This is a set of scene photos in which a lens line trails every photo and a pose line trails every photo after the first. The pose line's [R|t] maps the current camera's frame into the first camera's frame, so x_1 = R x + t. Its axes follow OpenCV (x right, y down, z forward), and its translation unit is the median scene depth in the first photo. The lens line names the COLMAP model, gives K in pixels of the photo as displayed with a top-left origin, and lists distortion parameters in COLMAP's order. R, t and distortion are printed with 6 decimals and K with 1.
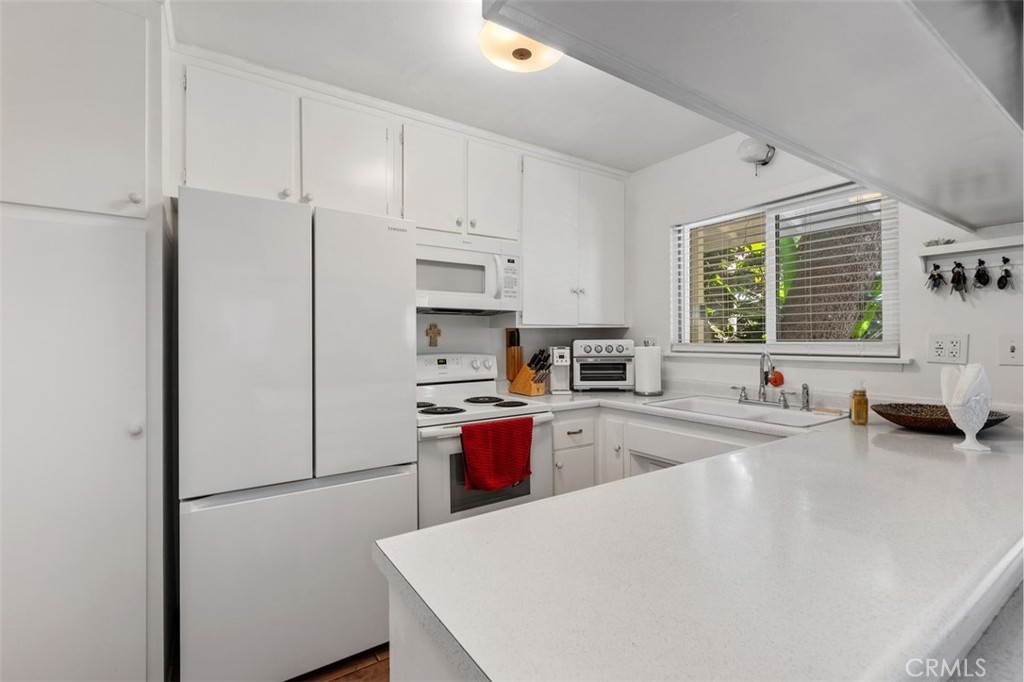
lens RADIAL K [[456.0, 0, 512.0], [0, 456.0, 341.0], [0, 0, 1]] dist [0.000436, 0.000192]
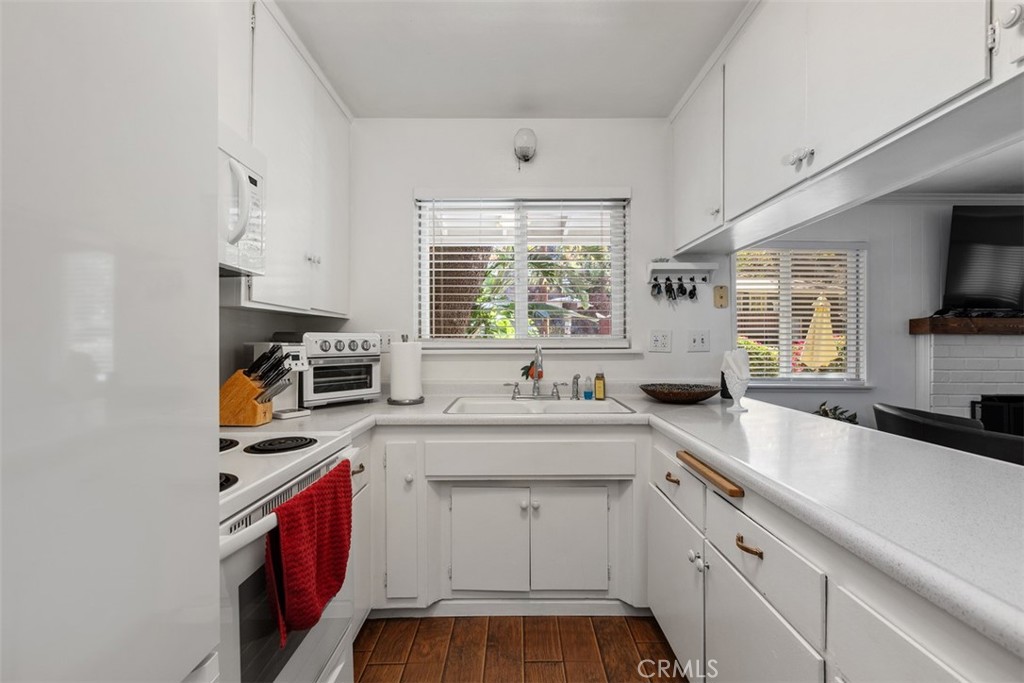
lens RADIAL K [[456.0, 0, 512.0], [0, 456.0, 341.5], [0, 0, 1]] dist [0.000436, 0.000192]
pose [[0.555567, 0.005481, 0.831454, -0.259091], [0.002978, 0.999959, -0.008582, 0.018599], [-0.831467, 0.007245, 0.555527, 0.402857]]
